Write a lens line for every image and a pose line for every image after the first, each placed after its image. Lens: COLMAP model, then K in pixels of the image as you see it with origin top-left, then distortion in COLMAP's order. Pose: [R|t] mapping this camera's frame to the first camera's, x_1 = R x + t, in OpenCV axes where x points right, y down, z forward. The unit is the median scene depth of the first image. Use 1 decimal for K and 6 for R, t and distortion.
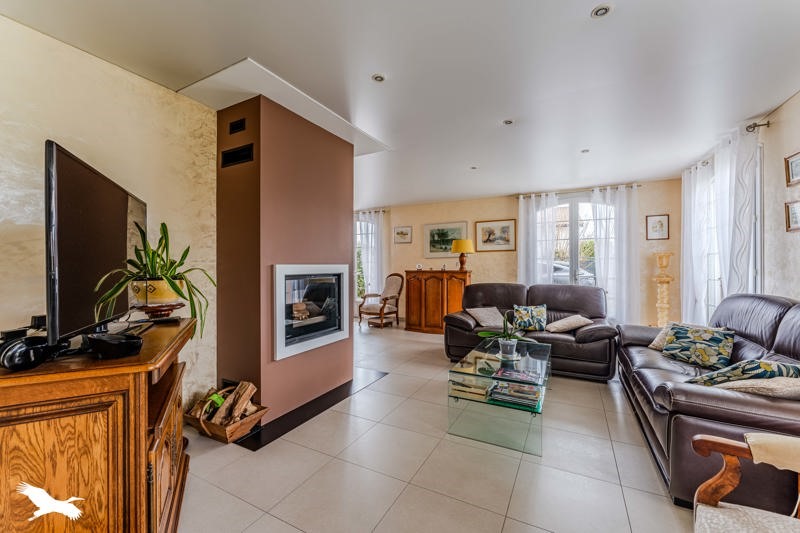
lens RADIAL K [[320.9, 0, 395.1], [0, 320.9, 266.3], [0, 0, 1]] dist [0.000313, 0.000012]
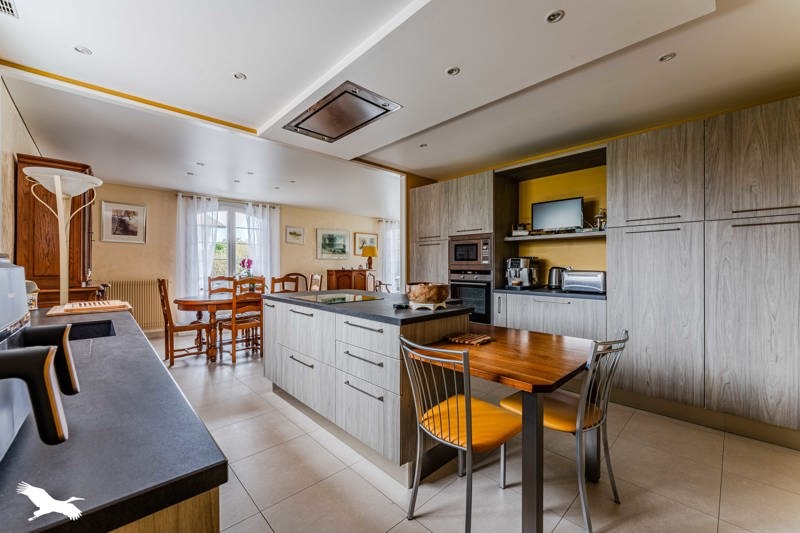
lens RADIAL K [[320.9, 0, 393.7], [0, 320.9, 266.5], [0, 0, 1]] dist [0.000313, 0.000012]
pose [[0.314902, 0.006493, 0.949102, -0.823069], [0.010061, 0.999898, -0.010179, 0.013550], [-0.949071, 0.012754, 0.314805, 0.384342]]
